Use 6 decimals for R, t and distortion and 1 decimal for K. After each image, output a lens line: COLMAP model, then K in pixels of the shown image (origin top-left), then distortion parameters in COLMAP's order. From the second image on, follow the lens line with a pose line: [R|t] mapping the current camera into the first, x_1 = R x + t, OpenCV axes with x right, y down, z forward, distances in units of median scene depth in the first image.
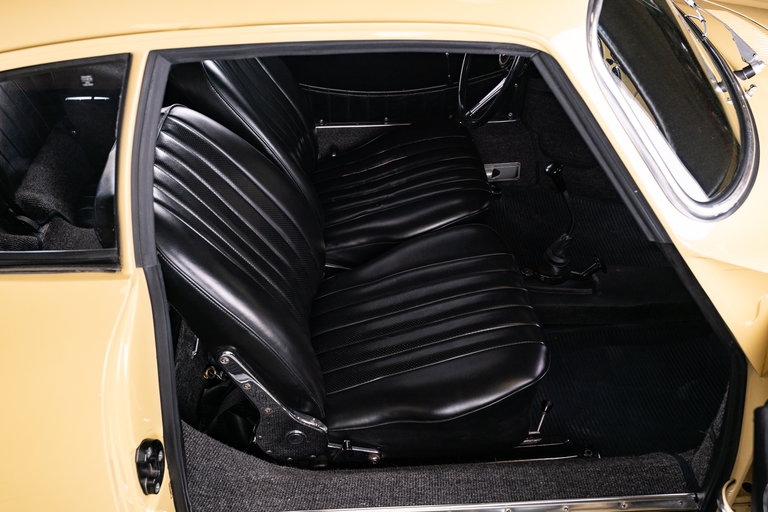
lens RADIAL K [[573.2, 0, 427.1], [0, 573.2, 256.0], [0, 0, 1]] dist [0.002468, 0.000609]
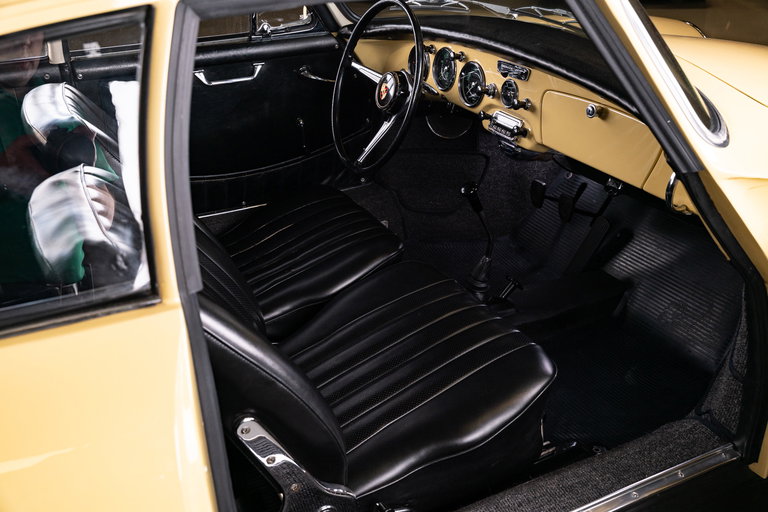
lens RADIAL K [[573.2, 0, 427.1], [0, 573.2, 256.0], [0, 0, 1]] dist [0.002468, 0.000609]
pose [[0.943478, -0.210310, 0.256161, -0.123719], [0.241952, 0.965259, -0.098659, 0.039869], [-0.226513, 0.155062, 0.961586, 0.062462]]
